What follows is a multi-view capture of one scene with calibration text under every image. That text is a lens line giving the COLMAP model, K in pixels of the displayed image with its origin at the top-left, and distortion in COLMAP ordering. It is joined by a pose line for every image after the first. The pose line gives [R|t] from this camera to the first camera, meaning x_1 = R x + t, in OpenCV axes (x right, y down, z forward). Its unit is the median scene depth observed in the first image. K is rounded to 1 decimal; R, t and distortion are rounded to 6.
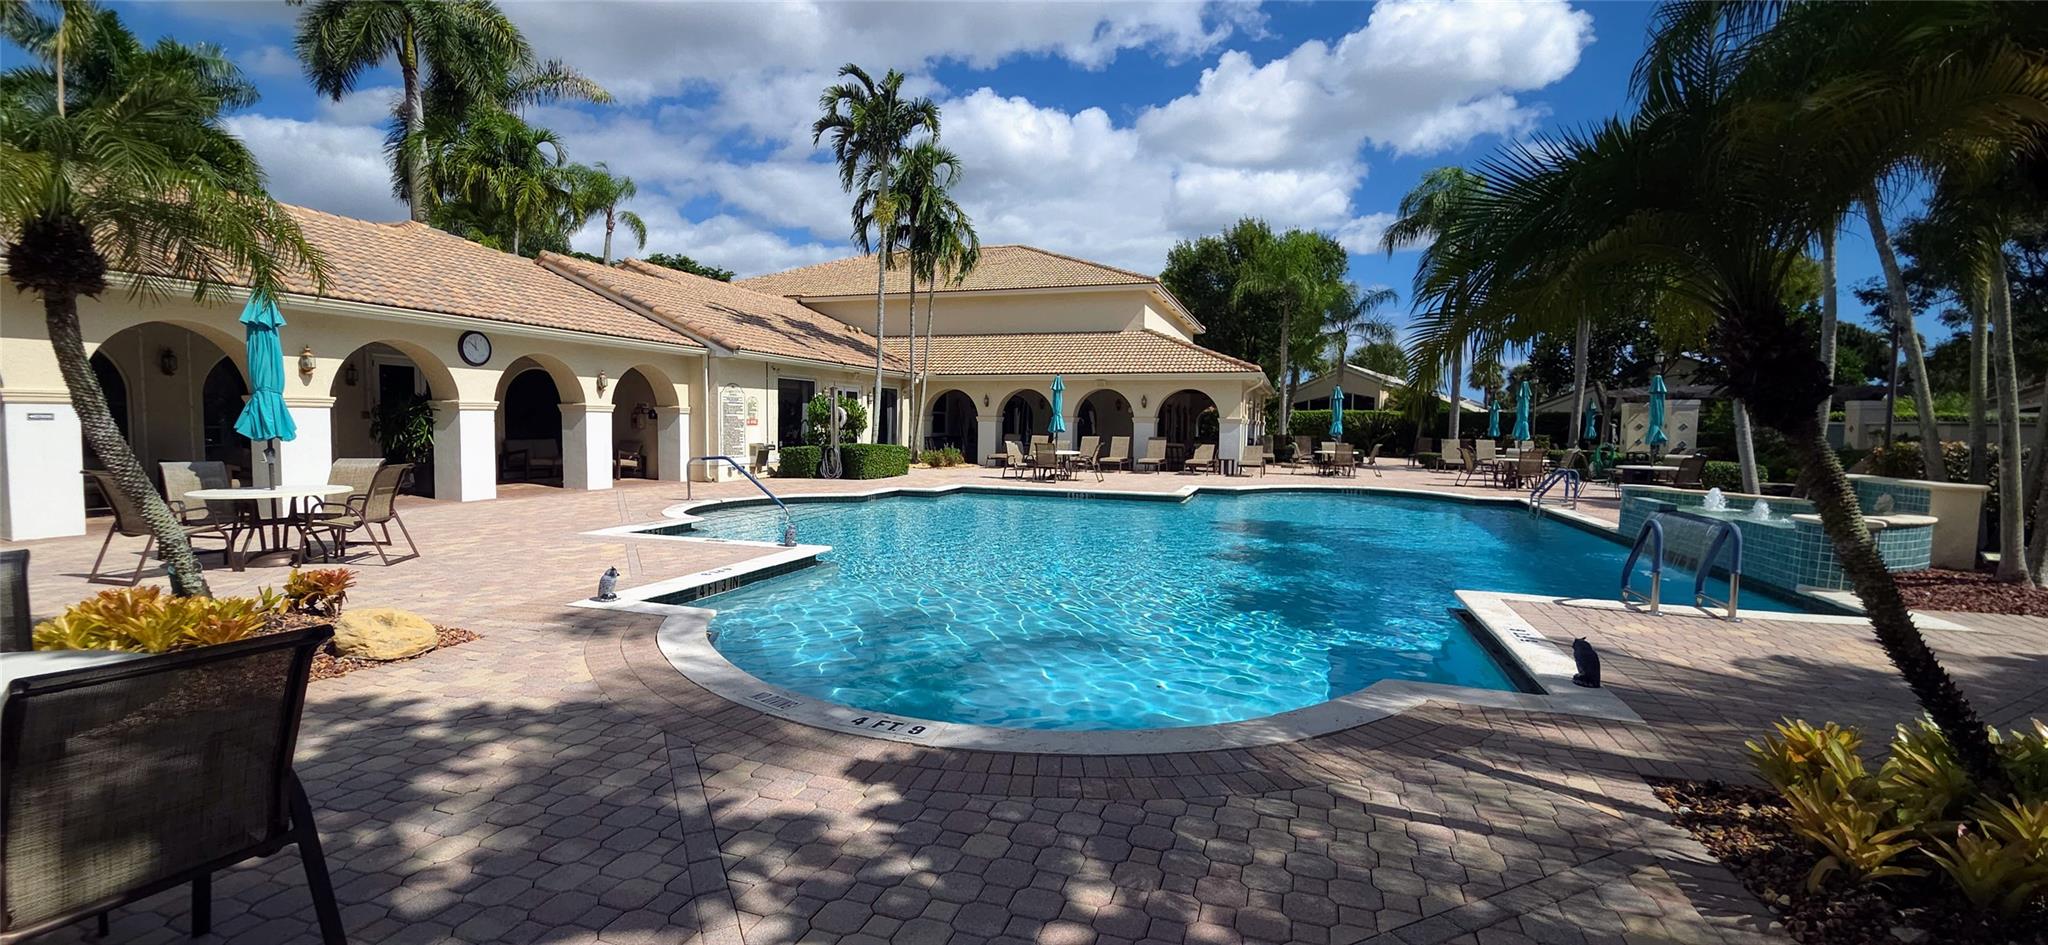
lens RADIAL K [[831.3, 0, 1024.0], [0, 831.3, 472.5], [0, 0, 1]] dist [-0.000720, -0.000084]
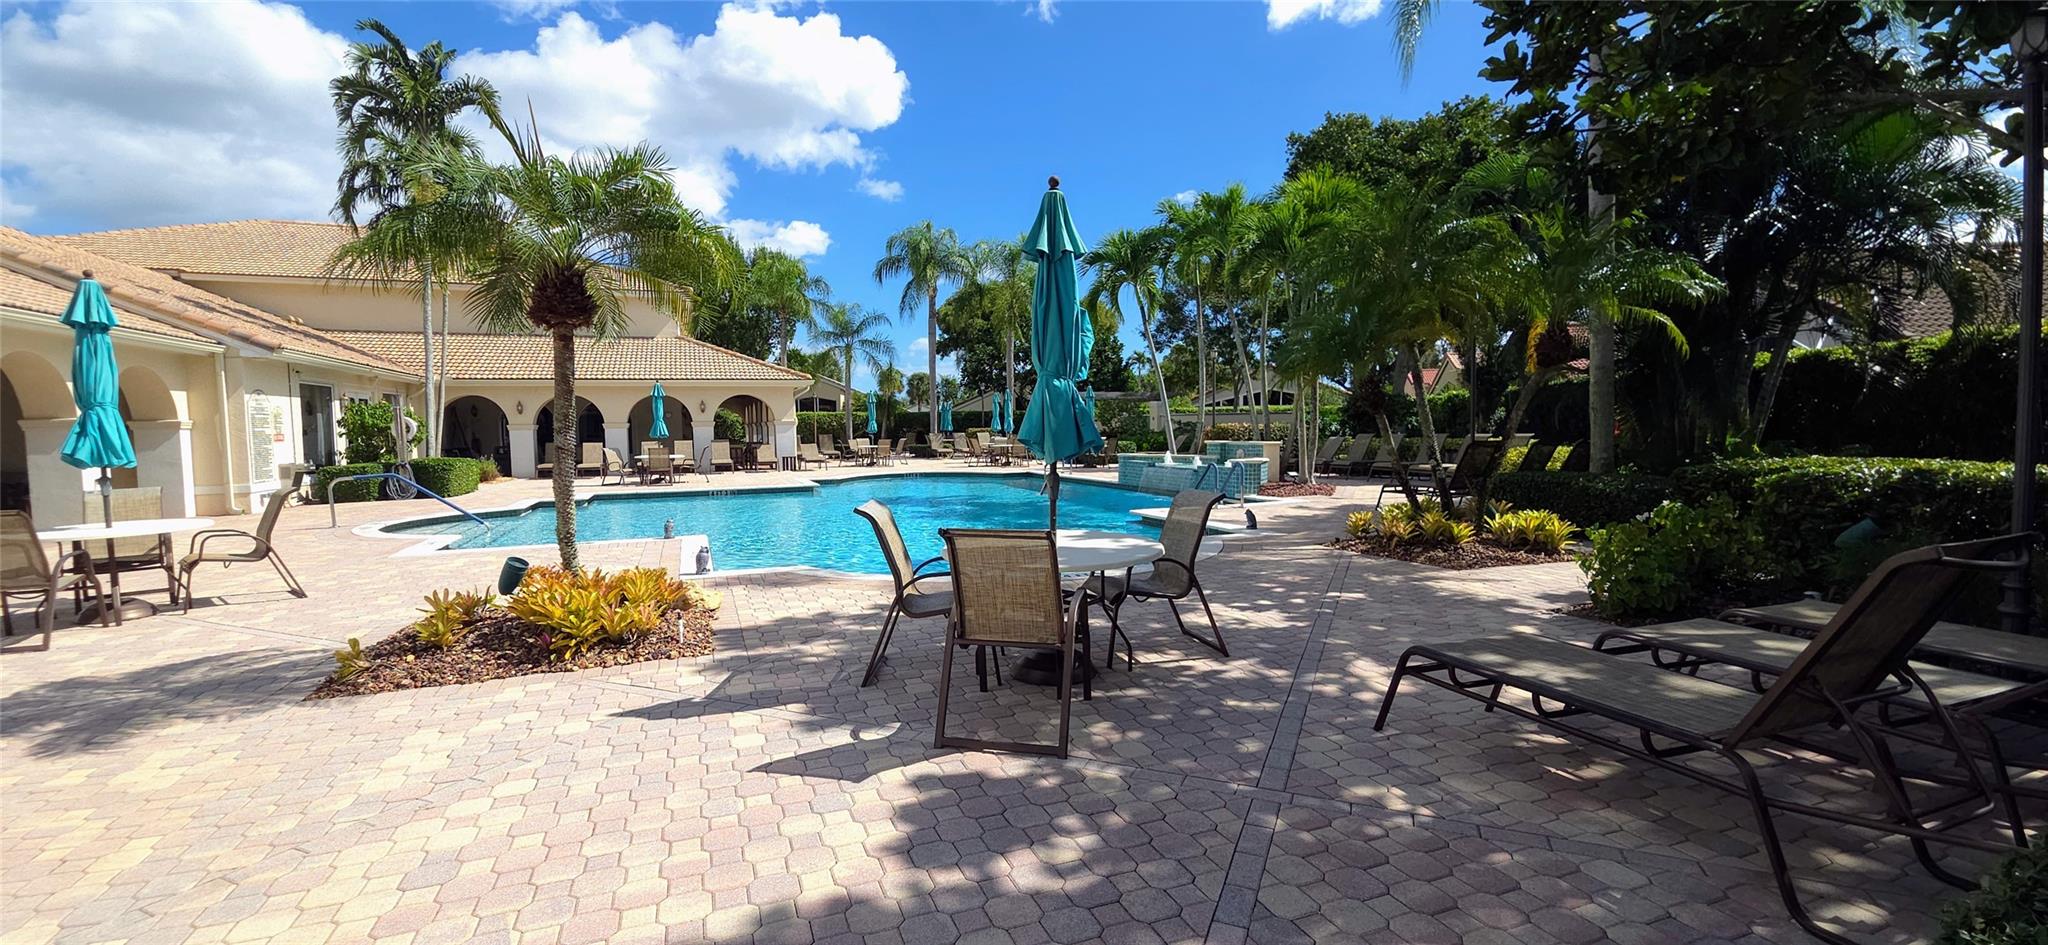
lens RADIAL K [[831.3, 0, 1024.0], [0, 831.3, 472.5], [0, 0, 1]] dist [-0.000720, -0.000084]
pose [[0.757610, -0.061197, 0.649833, -0.244122], [0.062984, 0.997803, 0.020536, 0.002079], [-0.649662, 0.025370, 0.759800, -0.069055]]
